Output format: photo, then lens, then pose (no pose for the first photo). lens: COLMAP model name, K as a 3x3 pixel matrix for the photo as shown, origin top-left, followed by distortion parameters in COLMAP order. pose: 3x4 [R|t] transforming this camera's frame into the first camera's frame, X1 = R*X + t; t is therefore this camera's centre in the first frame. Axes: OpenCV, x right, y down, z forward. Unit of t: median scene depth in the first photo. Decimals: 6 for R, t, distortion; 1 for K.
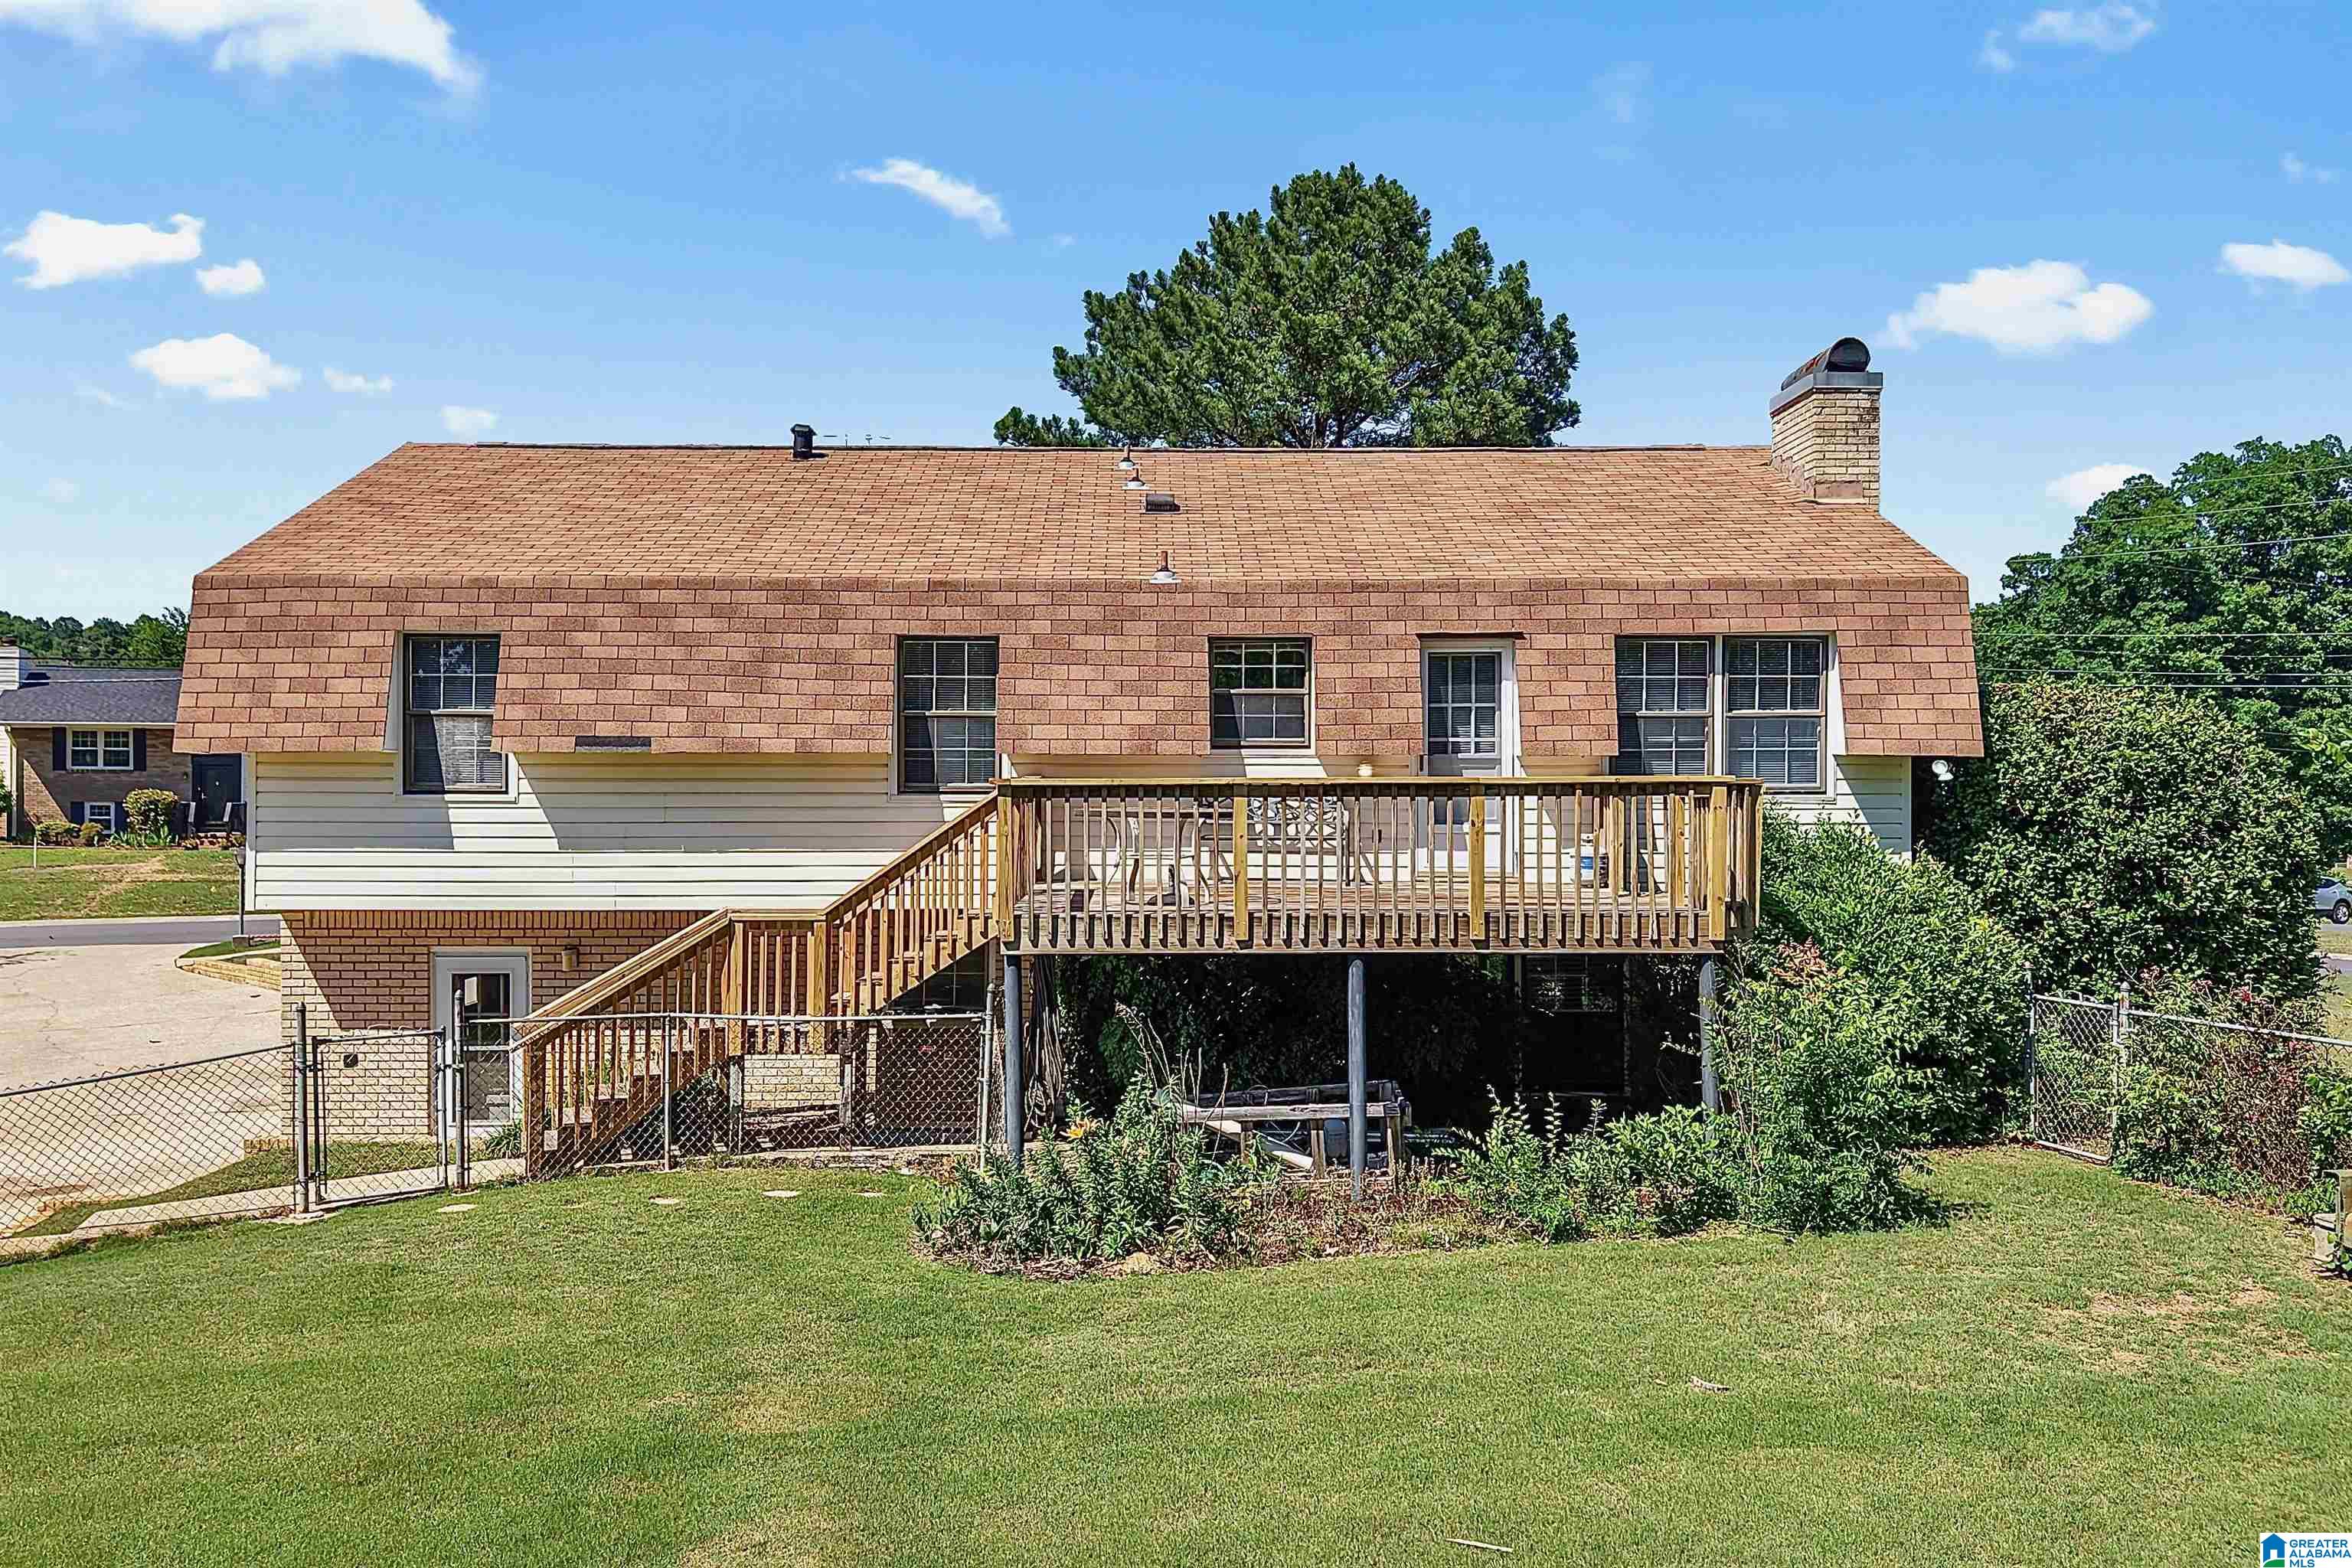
lens RADIAL K [[1780.5, 0, 1189.9], [0, 1780.5, 817.4], [0, 0, 1]] dist [0.178844, -0.514389]
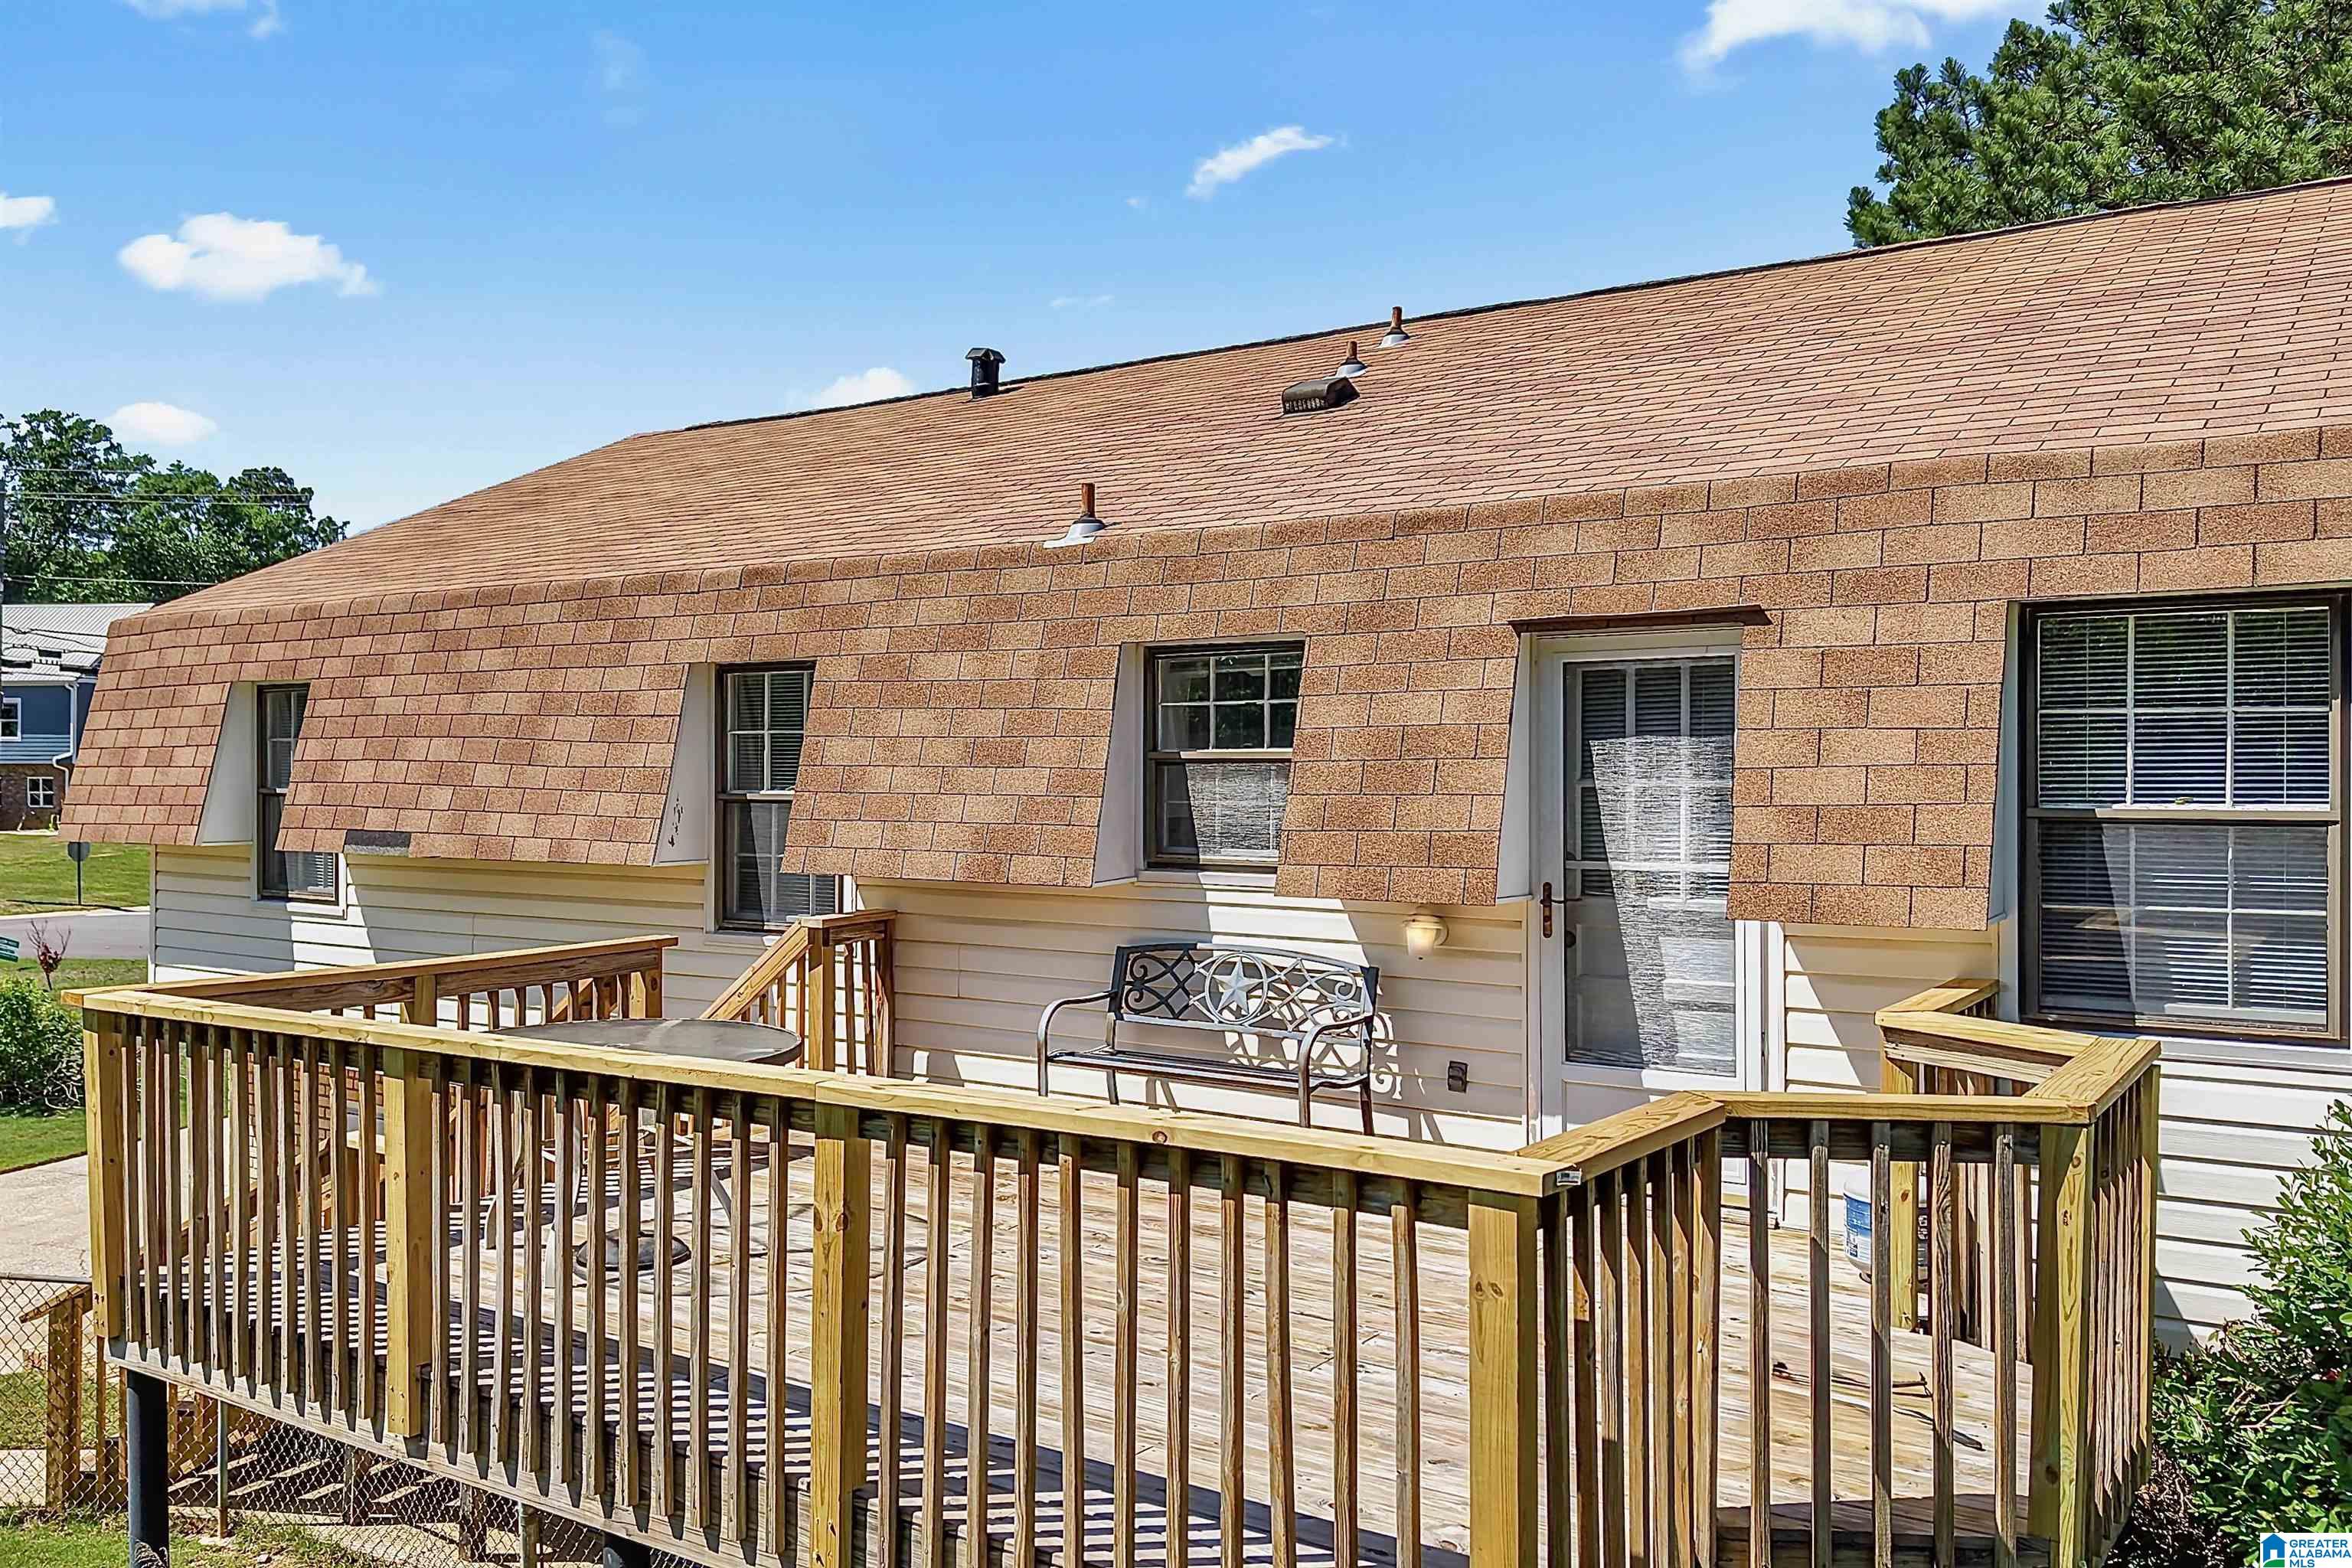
lens RADIAL K [[1856.6, 0, 1176.0], [0, 1856.6, 784.0], [0, 0, 1]] dist [0.094422, -0.093161]
pose [[0.815576, 0.004931, -0.578628, 0.322686], [-0.014405, 0.999827, -0.011784, -0.056945], [0.578470, 0.017946, 0.815506, 0.584699]]
